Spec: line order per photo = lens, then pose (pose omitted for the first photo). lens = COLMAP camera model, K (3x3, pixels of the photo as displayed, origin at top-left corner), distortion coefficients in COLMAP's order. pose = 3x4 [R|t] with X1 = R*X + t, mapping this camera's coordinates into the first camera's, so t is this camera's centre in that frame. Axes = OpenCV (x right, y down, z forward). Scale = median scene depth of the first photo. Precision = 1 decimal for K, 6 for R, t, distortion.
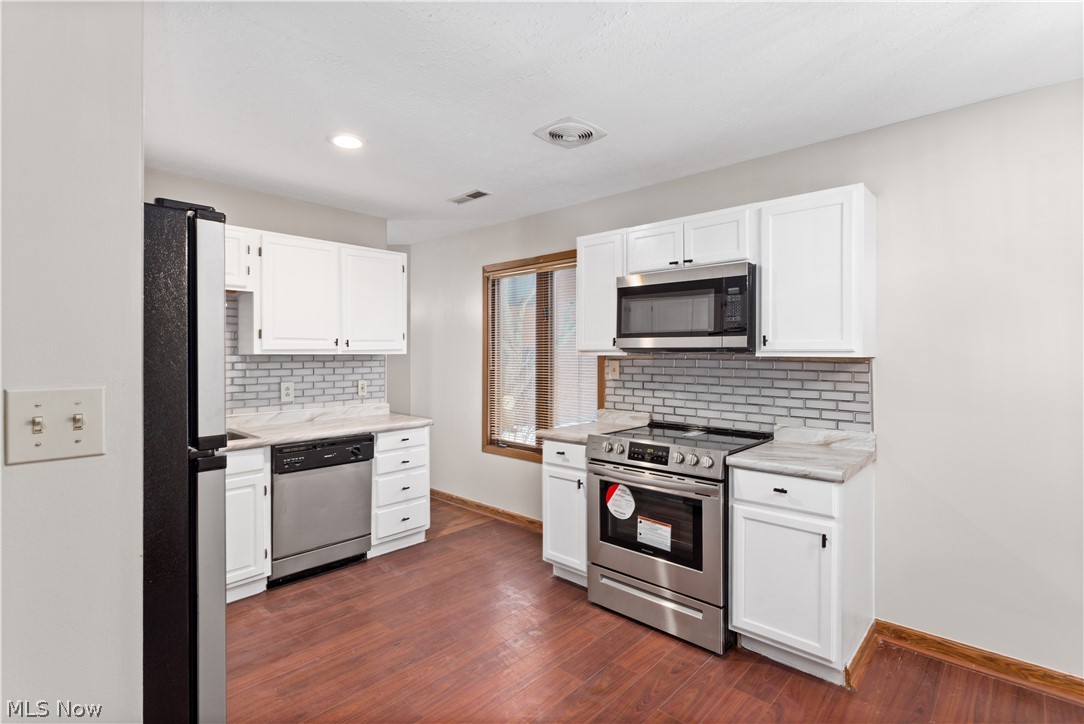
lens RADIAL K [[521.7, 0, 541.3], [0, 521.7, 354.2], [0, 0, 1]] dist [0.002075, 0.000582]
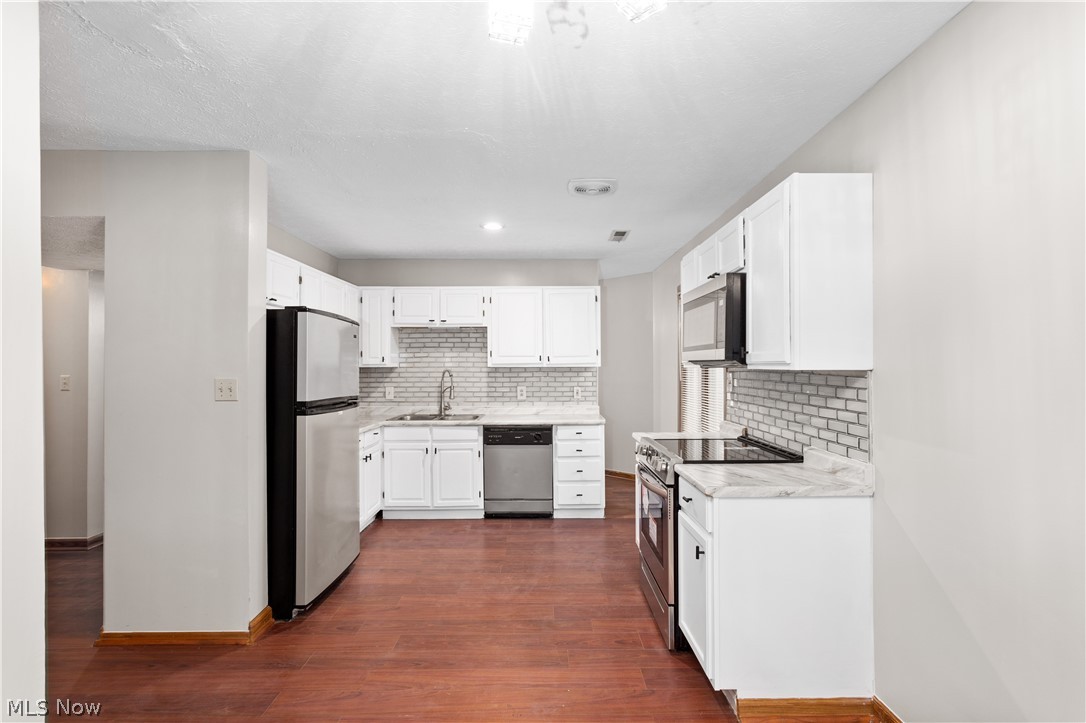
lens RADIAL K [[522.7, 0, 544.9], [0, 522.7, 367.6], [0, 0, 1]] dist [0.002075, 0.000582]
pose [[0.682818, -0.000513, -0.730589, 0.734909], [0.002518, 0.999995, 0.001652, -0.000317], [0.730584, -0.002967, 0.682816, 0.069346]]
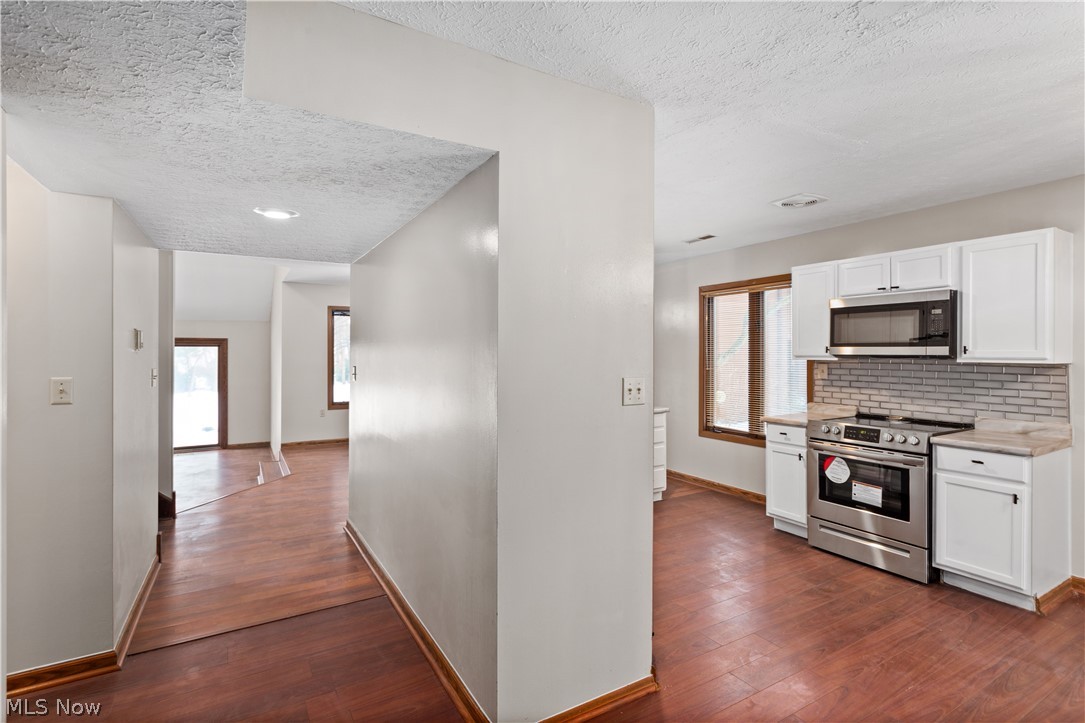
lens RADIAL K [[522.2, 0, 544.4], [0, 522.2, 355.3], [0, 0, 1]] dist [0.002075, 0.000582]
pose [[0.959575, 0.000173, -0.281452, -0.170996], [0.000712, 0.999995, 0.003042, -0.014619], [0.281451, -0.003120, 0.959570, -0.442961]]
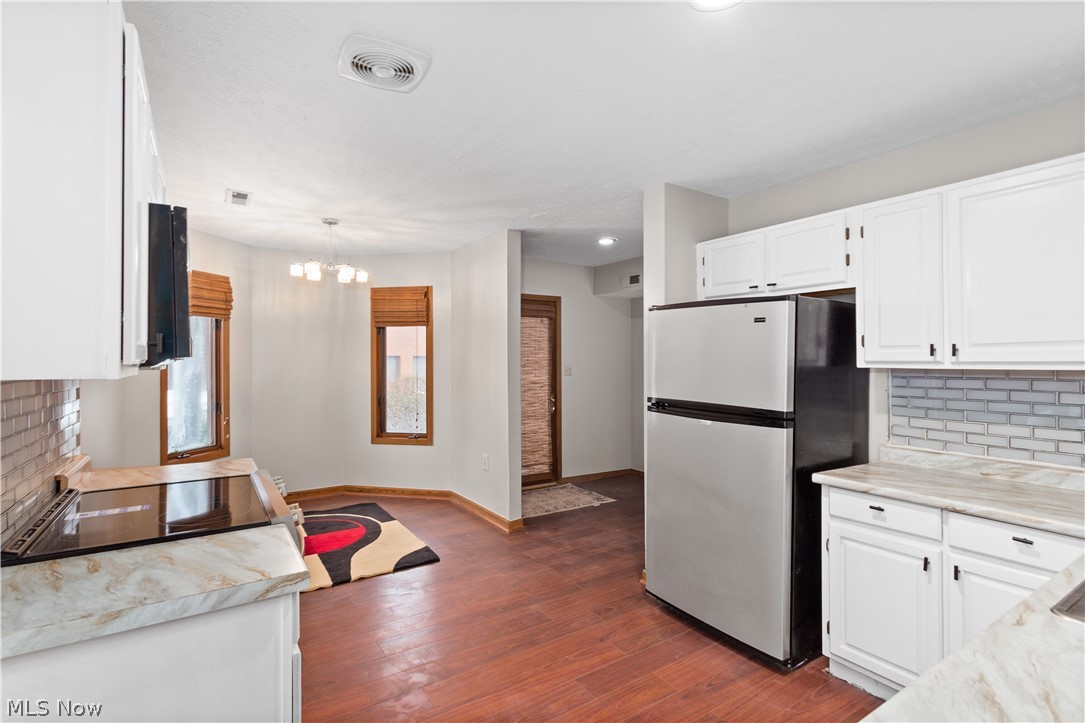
lens RADIAL K [[522.2, 0, 544.1], [0, 522.2, 358.2], [0, 0, 1]] dist [0.002075, 0.000582]
pose [[-0.970430, -0.003236, 0.241362, -0.288553], [-0.003247, 0.999995, 0.000354, -0.013735], [-0.241362, -0.000440, -0.970435, 1.401720]]
